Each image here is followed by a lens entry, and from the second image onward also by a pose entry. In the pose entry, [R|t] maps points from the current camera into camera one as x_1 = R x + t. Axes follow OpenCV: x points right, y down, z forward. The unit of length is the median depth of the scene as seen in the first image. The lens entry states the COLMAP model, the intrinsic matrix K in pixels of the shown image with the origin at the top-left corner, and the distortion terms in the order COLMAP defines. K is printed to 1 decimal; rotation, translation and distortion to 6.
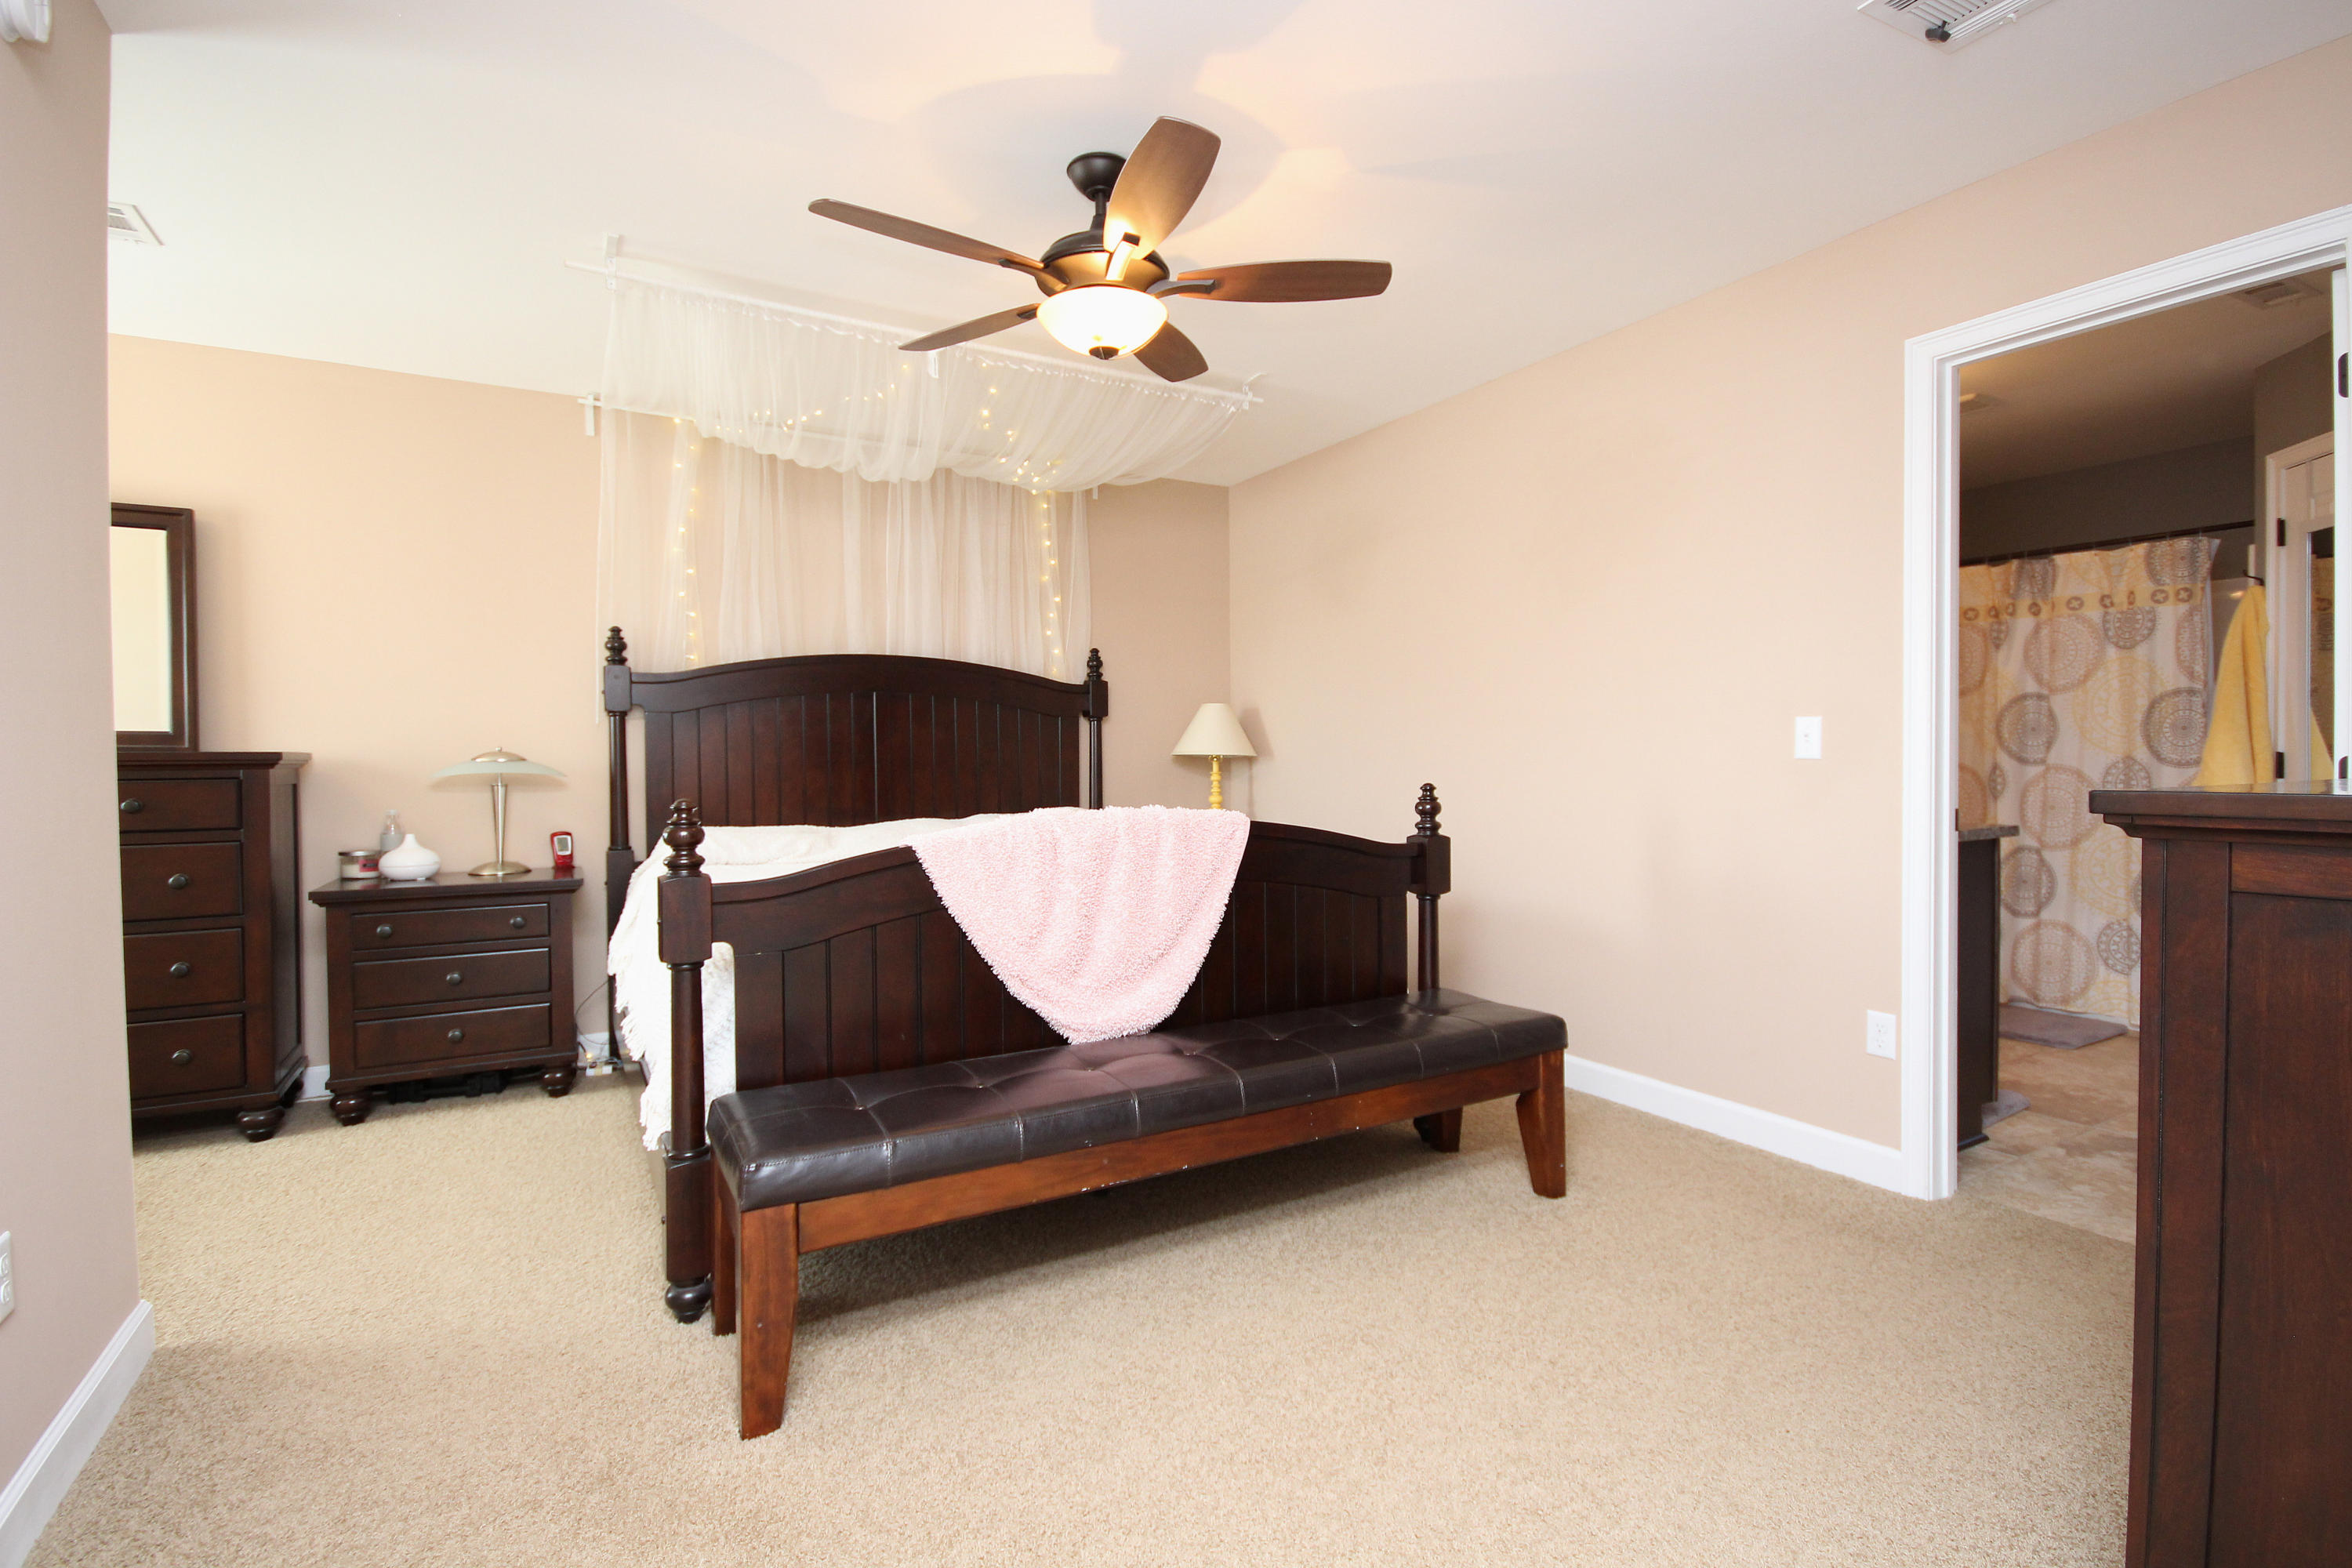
lens RADIAL K [[1097.7, 0, 1167.1], [0, 1097.7, 782.5], [0, 0, 1]] dist [0.001432, -0.001569]
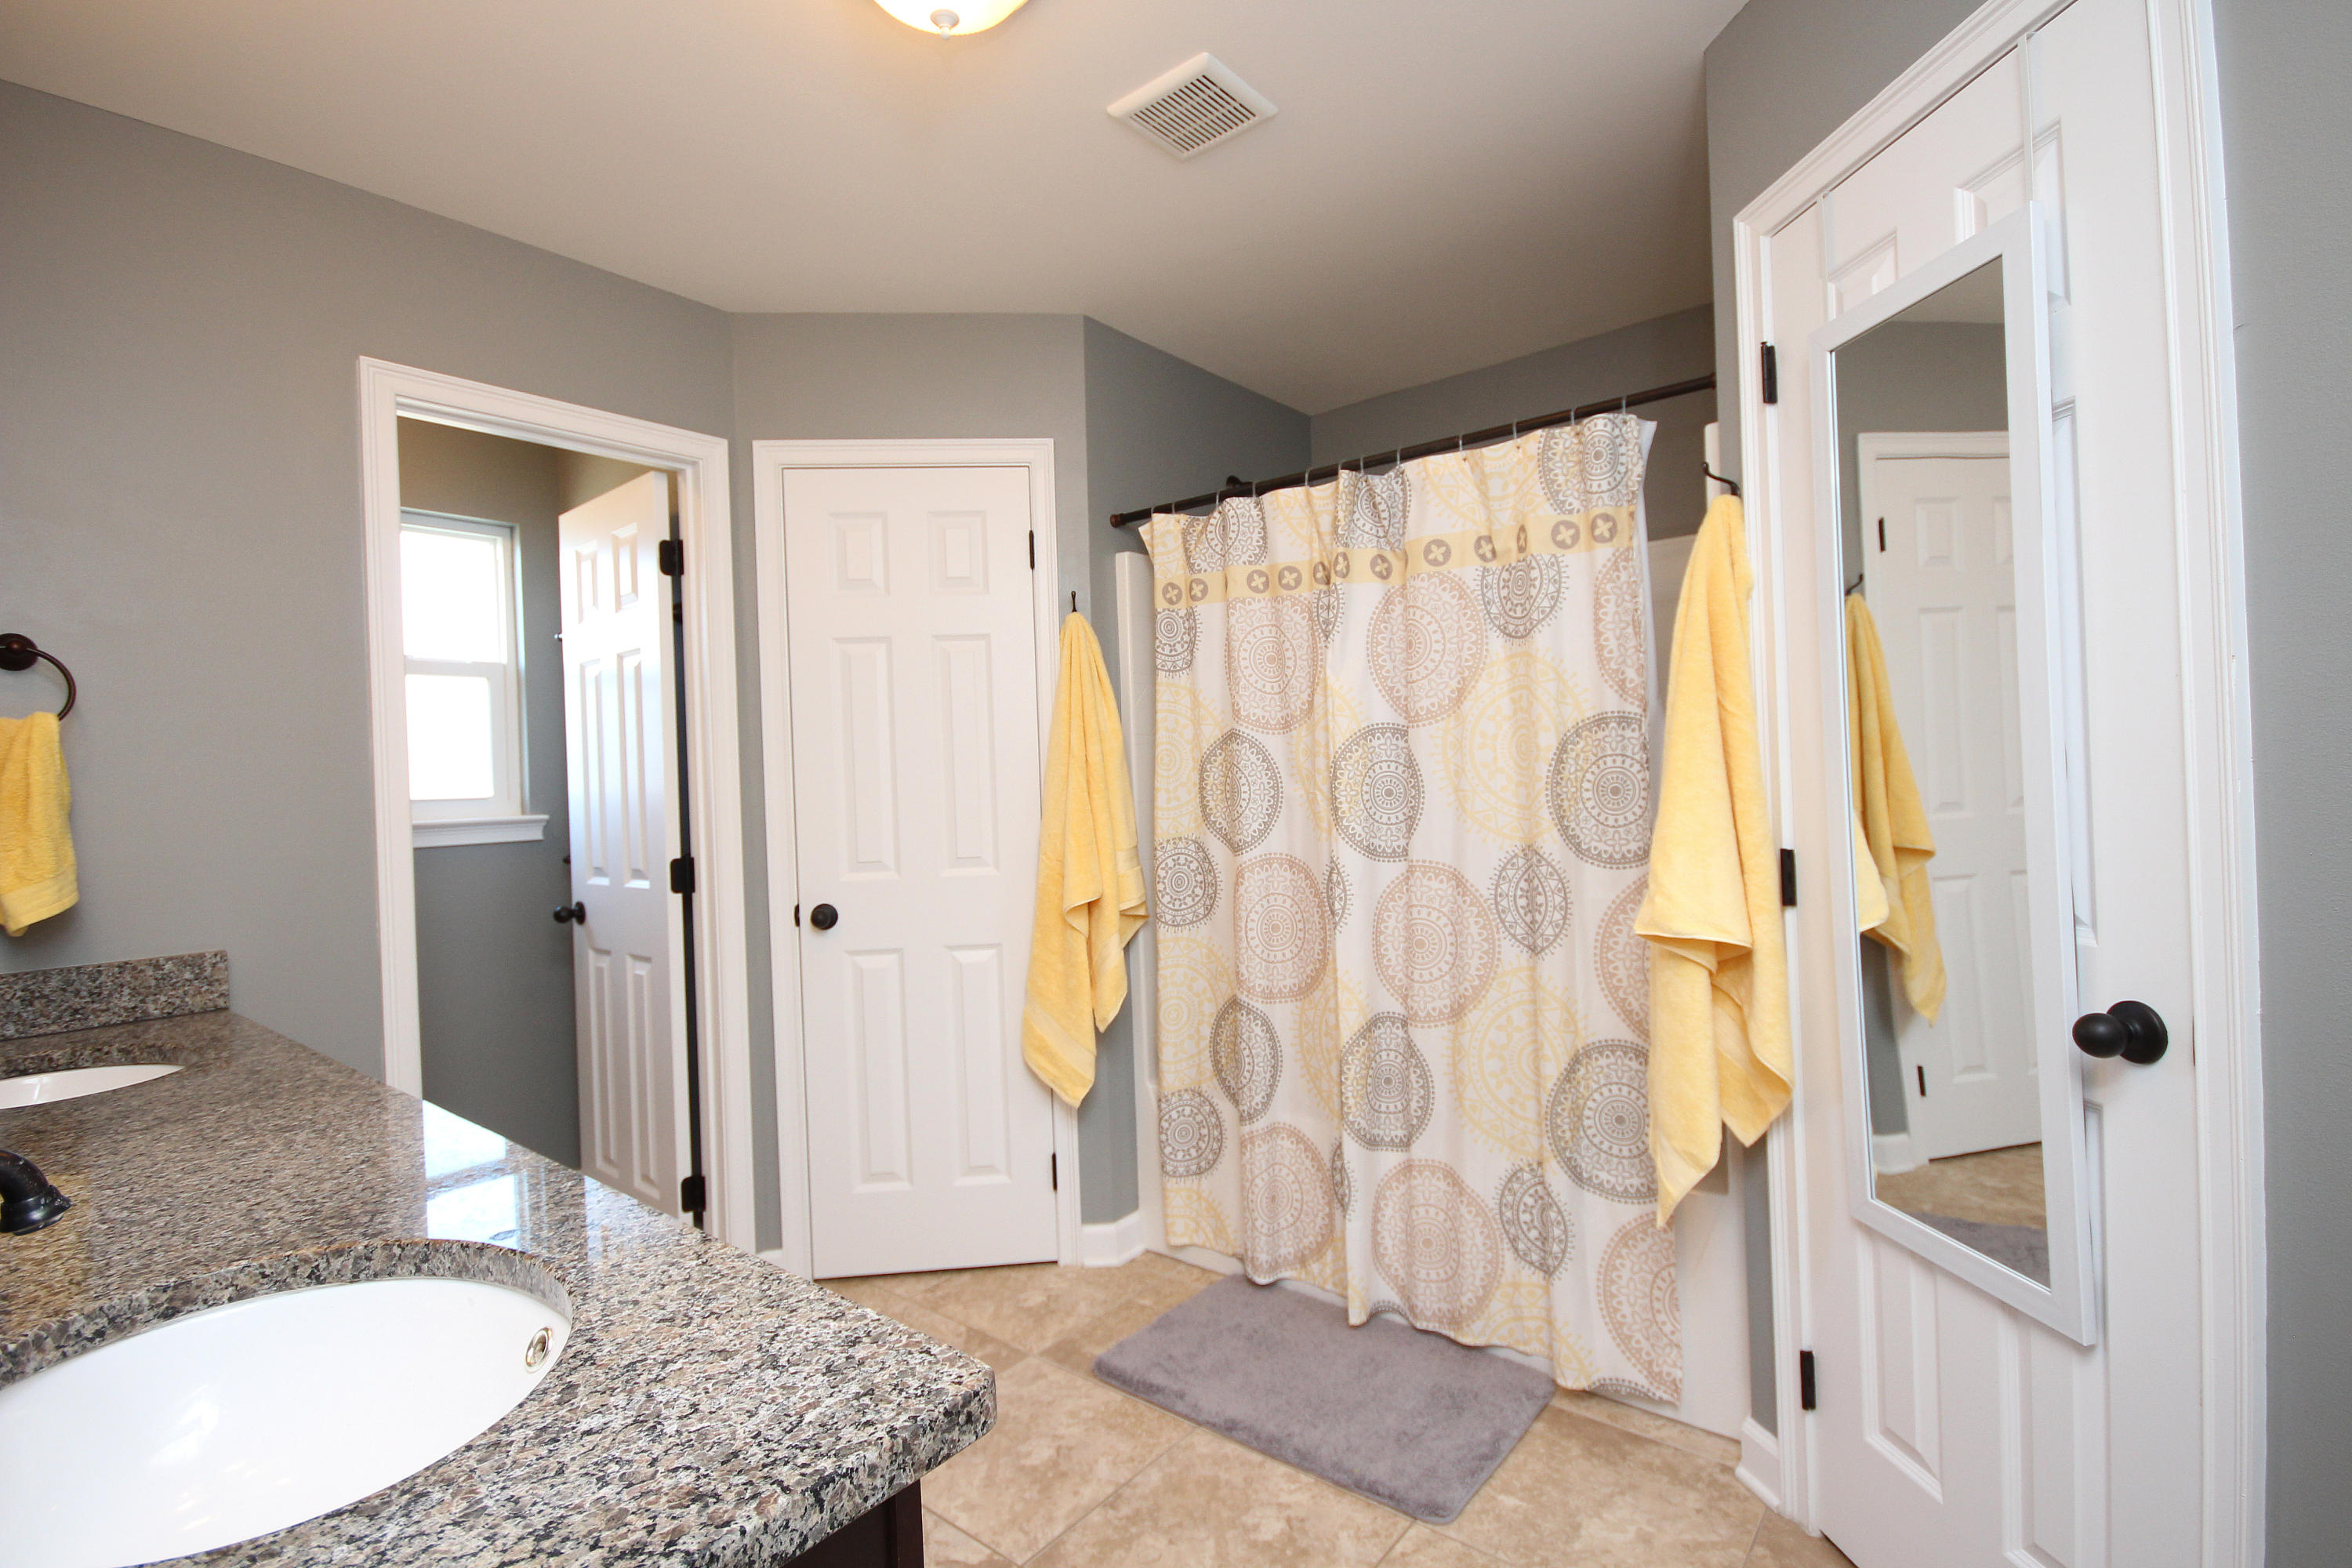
lens RADIAL K [[1097.7, 0, 1172.5], [0, 1097.7, 776.3], [0, 0, 1]] dist [0.001432, -0.001569]
pose [[0.925373, -0.017894, 0.378636, 0.520331], [0.032512, 0.998951, -0.032248, -0.044786], [-0.377662, 0.042152, 0.924984, 0.579911]]
